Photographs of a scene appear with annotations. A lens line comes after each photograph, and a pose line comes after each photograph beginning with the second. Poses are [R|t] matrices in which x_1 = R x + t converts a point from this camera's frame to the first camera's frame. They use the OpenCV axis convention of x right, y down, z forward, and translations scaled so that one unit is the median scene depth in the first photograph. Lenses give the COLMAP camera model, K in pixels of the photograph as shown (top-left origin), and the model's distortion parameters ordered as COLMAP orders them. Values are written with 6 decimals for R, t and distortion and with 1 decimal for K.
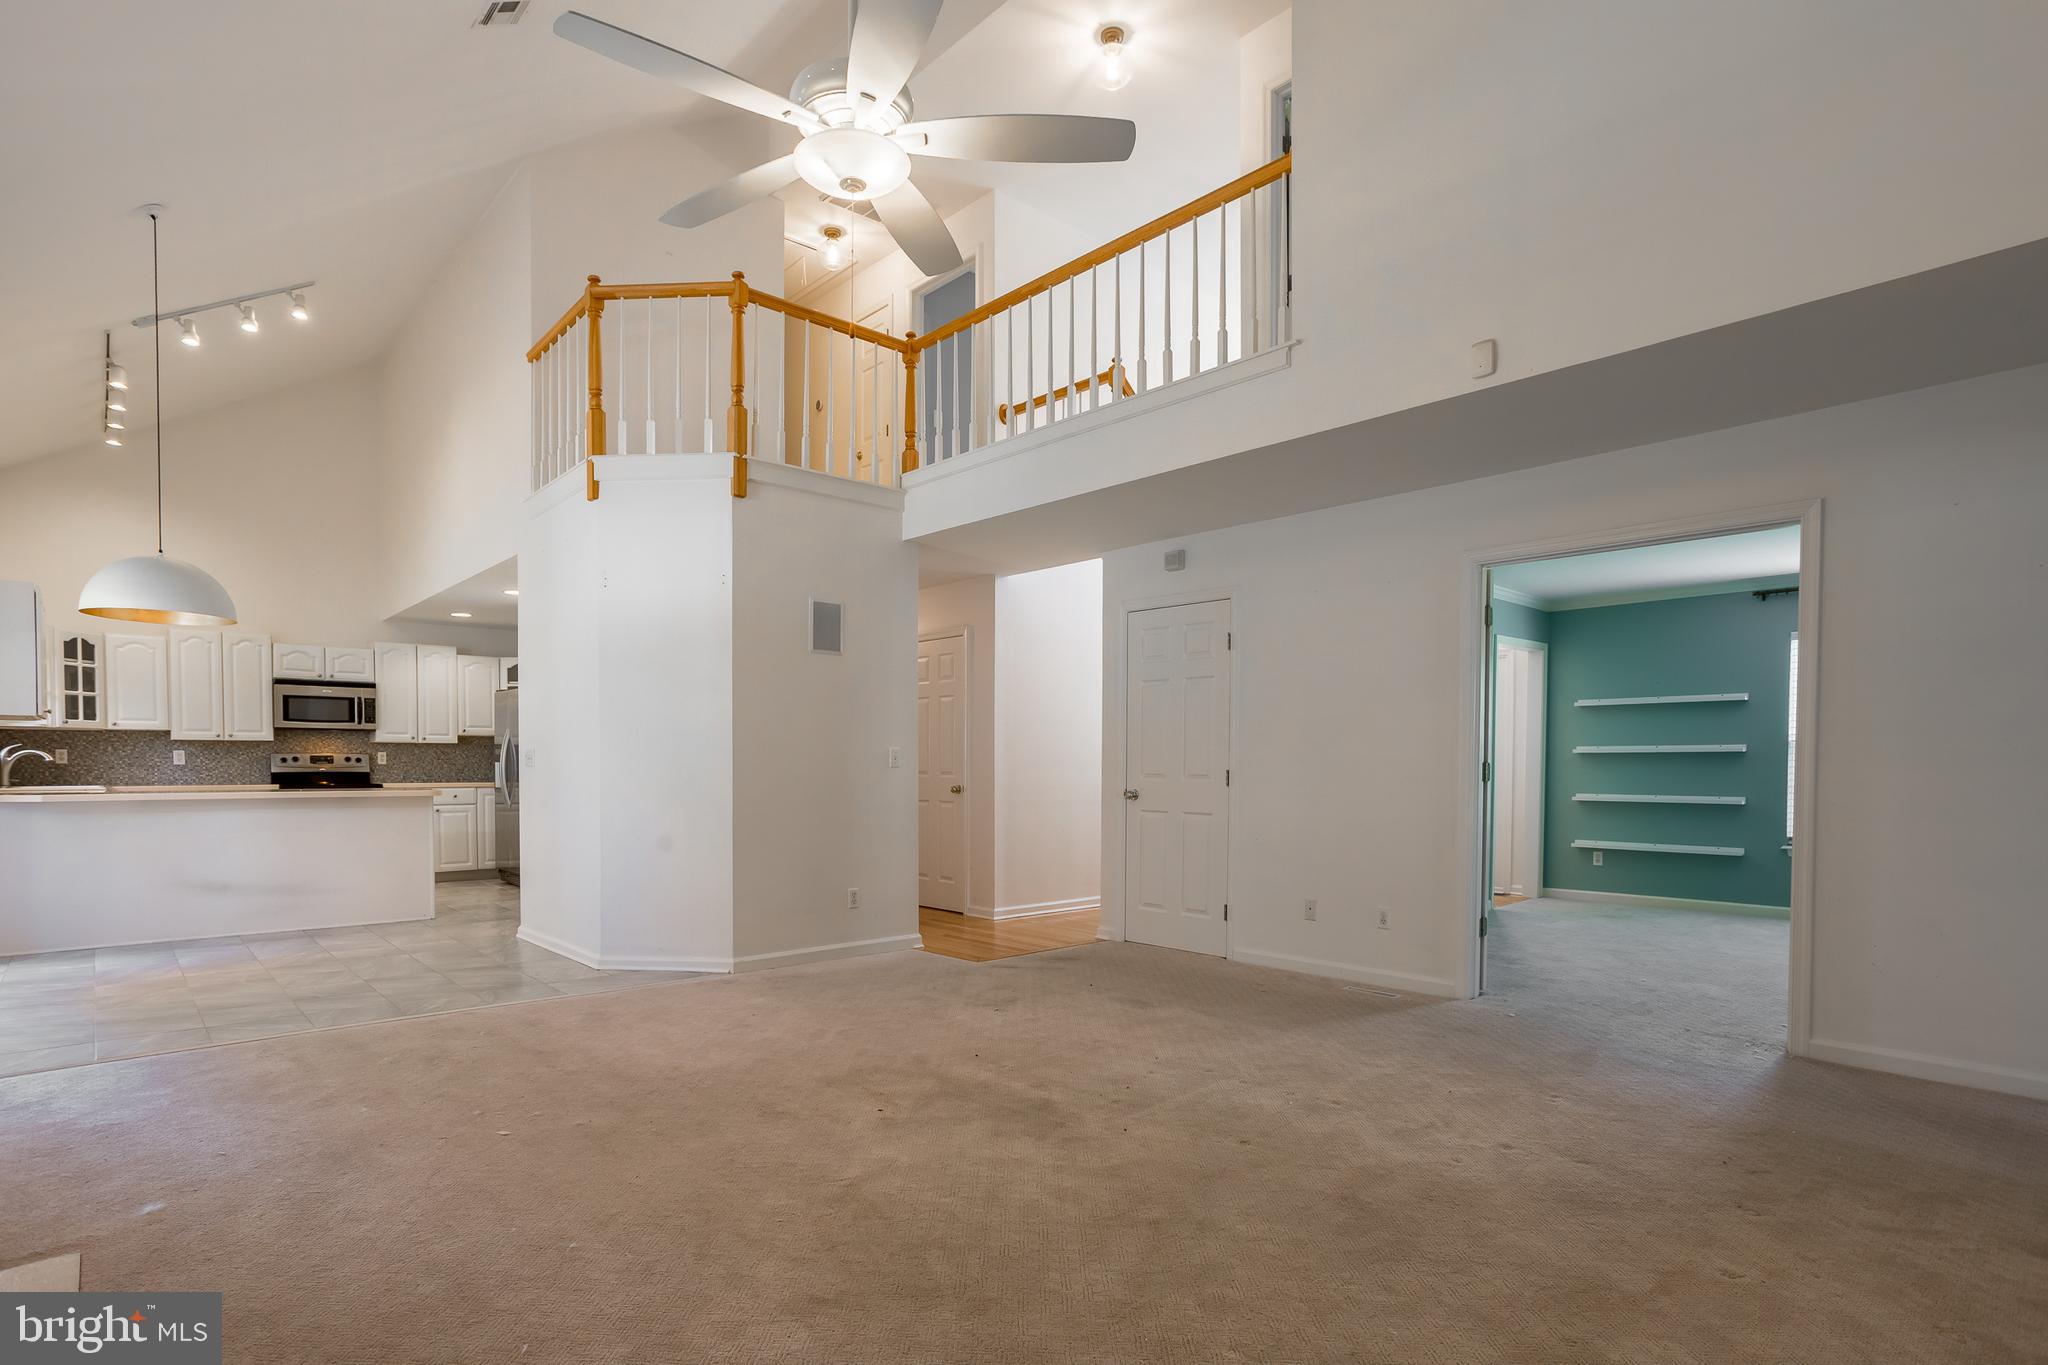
lens RADIAL K [[1044.3, 0, 1022.2], [0, 1044.3, 796.9], [0, 0, 1]] dist [-0.024194, 0.018316]
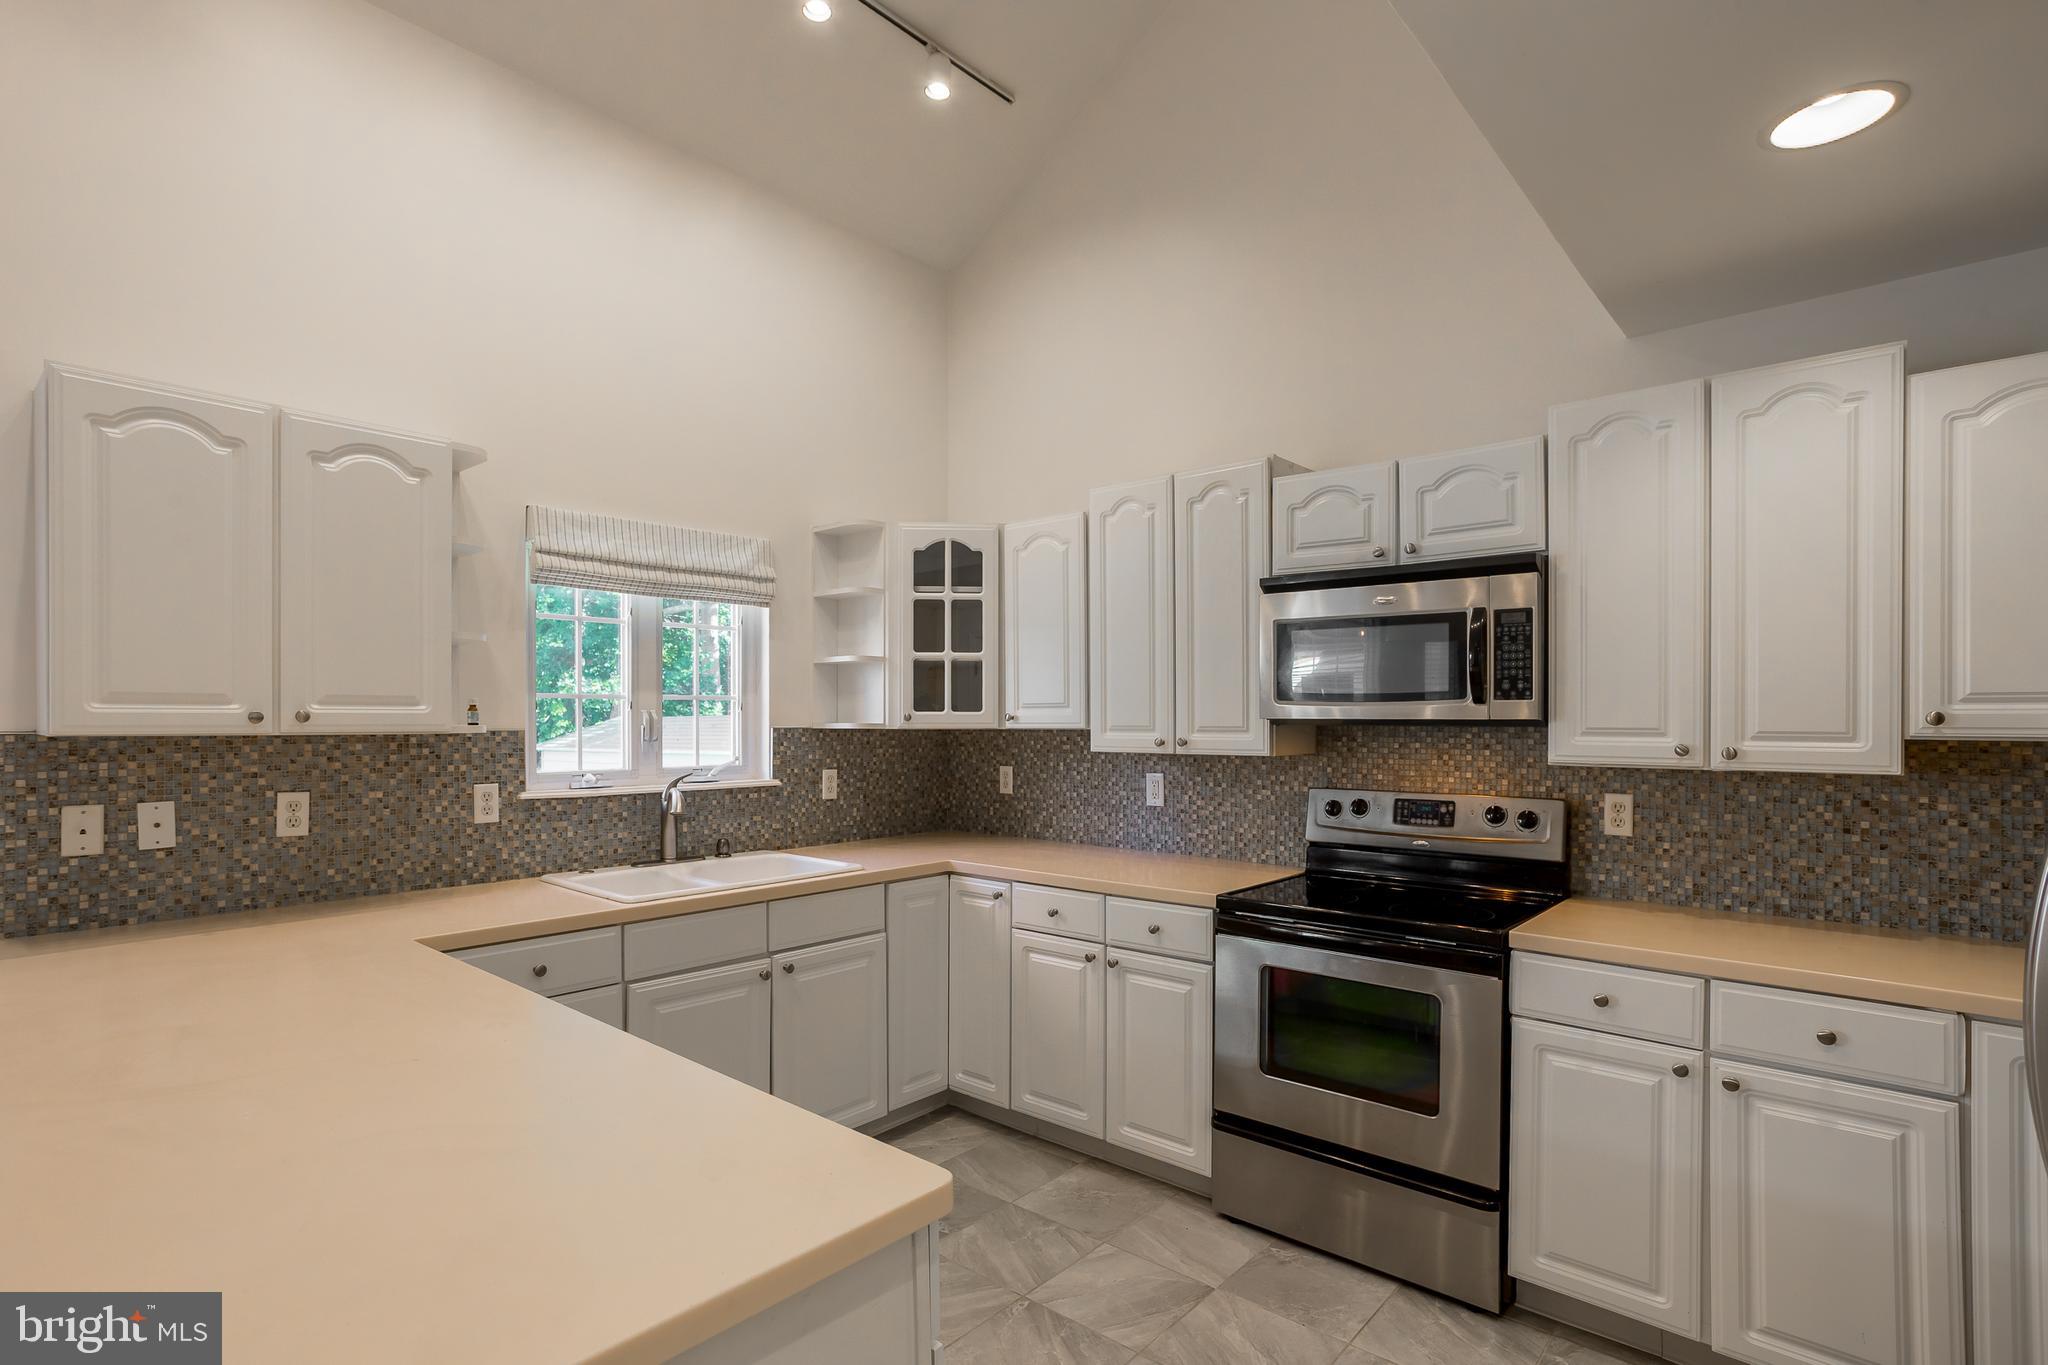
lens RADIAL K [[1011.5, 0, 1010.3], [0, 1011.5, 716.7], [0, 0, 1]] dist [-0.052469, 0.036700]
pose [[0.100389, -0.002979, -0.994944, -0.381367], [-0.034081, 0.999398, -0.006432, -0.060644], [0.994364, 0.034554, 0.100227, 0.852981]]
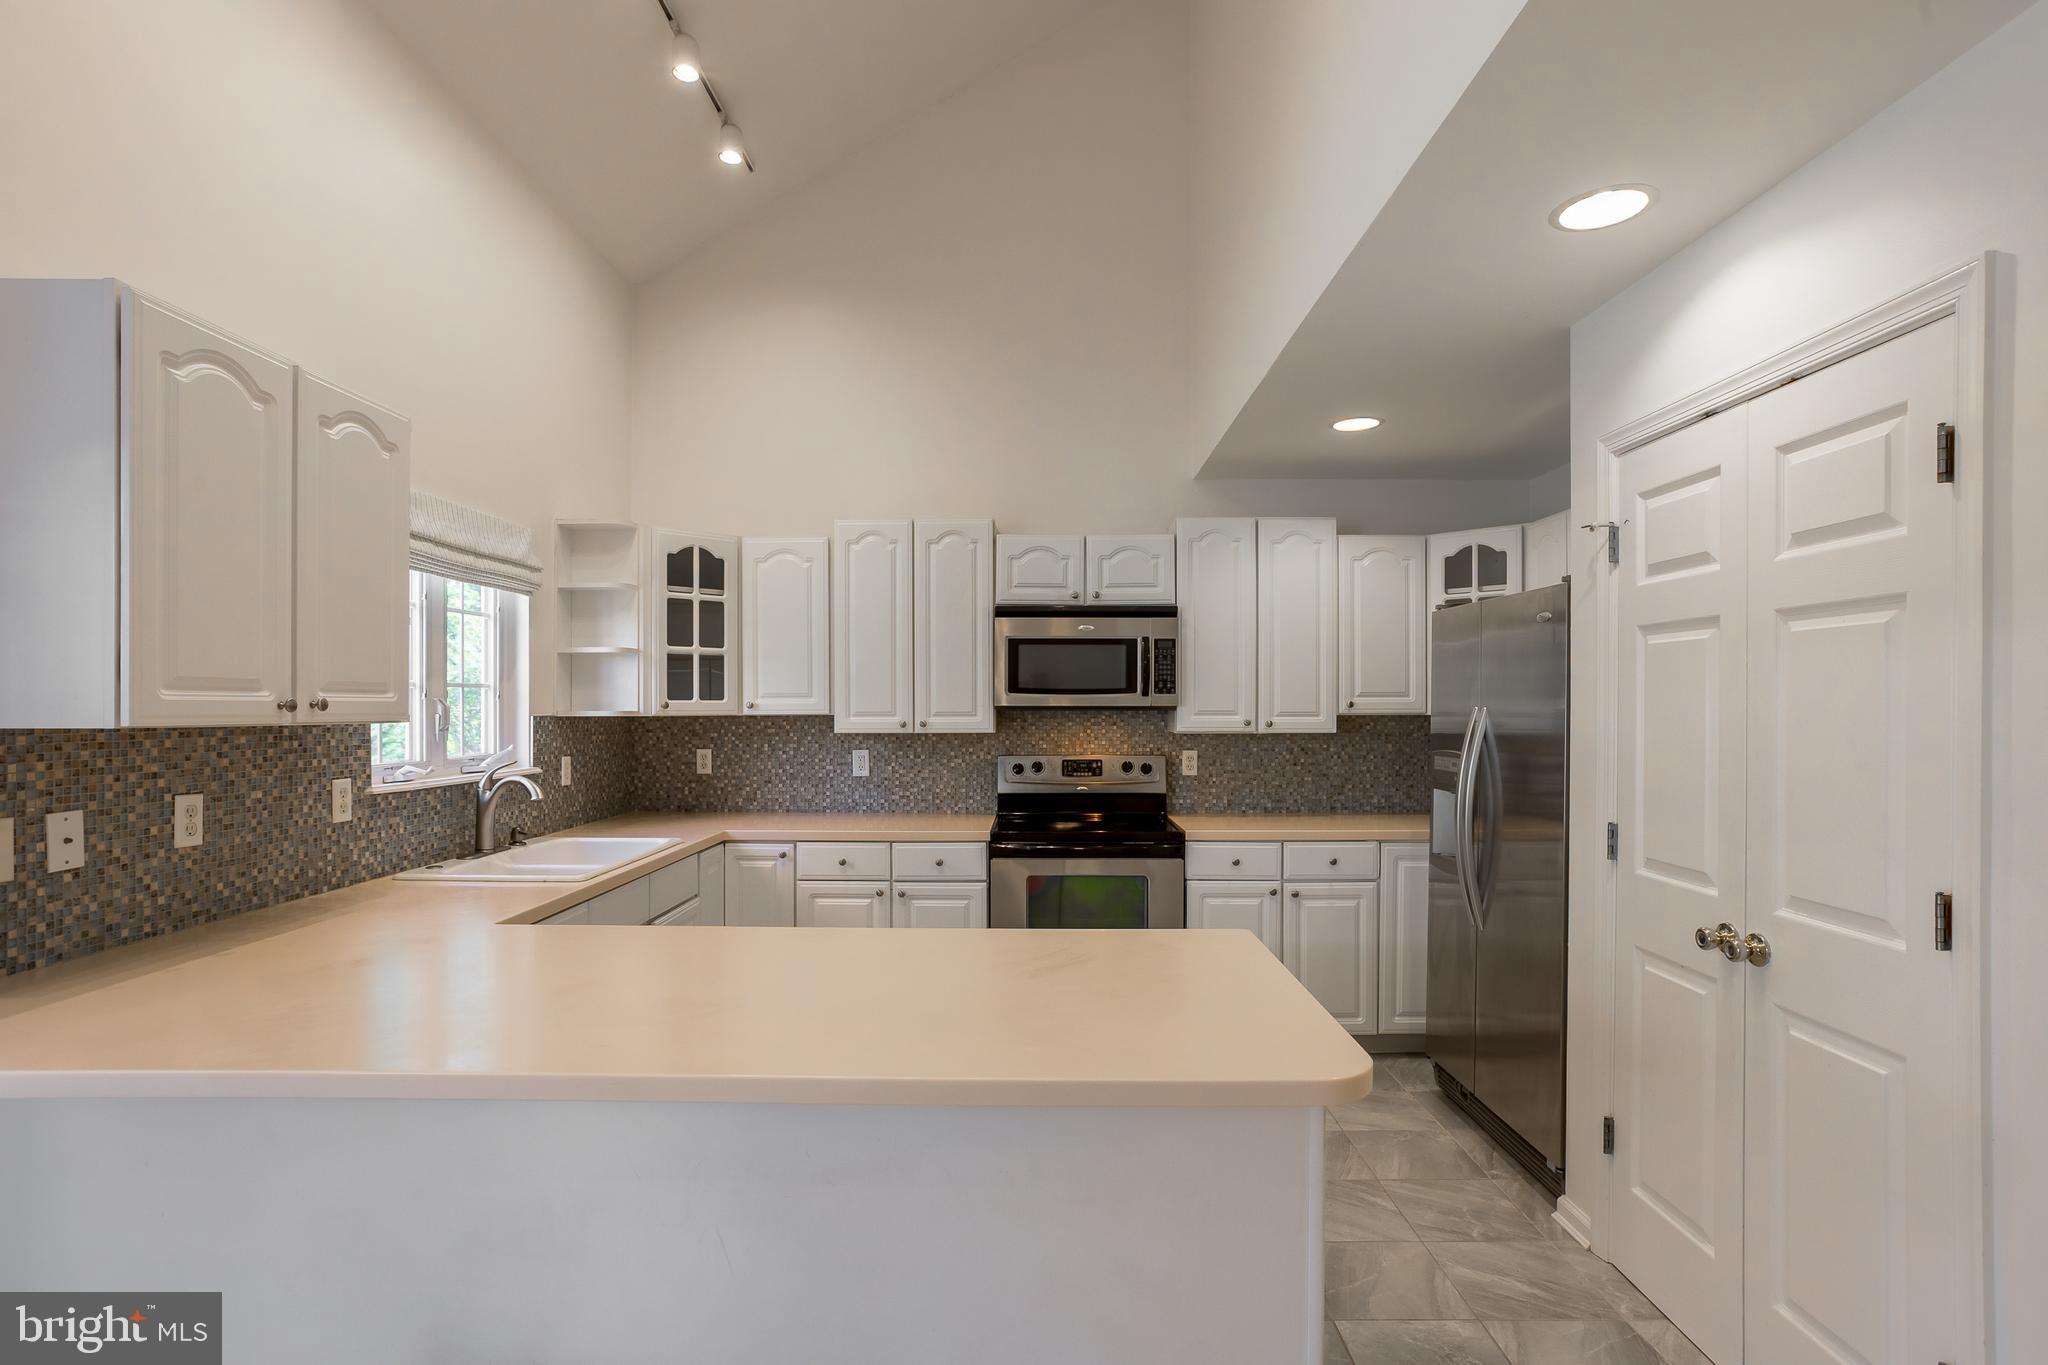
lens RADIAL K [[1011.5, 0, 1010.3], [0, 1011.5, 716.7], [0, 0, 1]] dist [-0.052469, 0.036700]
pose [[0.723712, 0.003951, -0.690091, -0.375568], [-0.020392, 0.999669, -0.015662, -0.052953], [0.689801, 0.025407, 0.723553, 0.639648]]
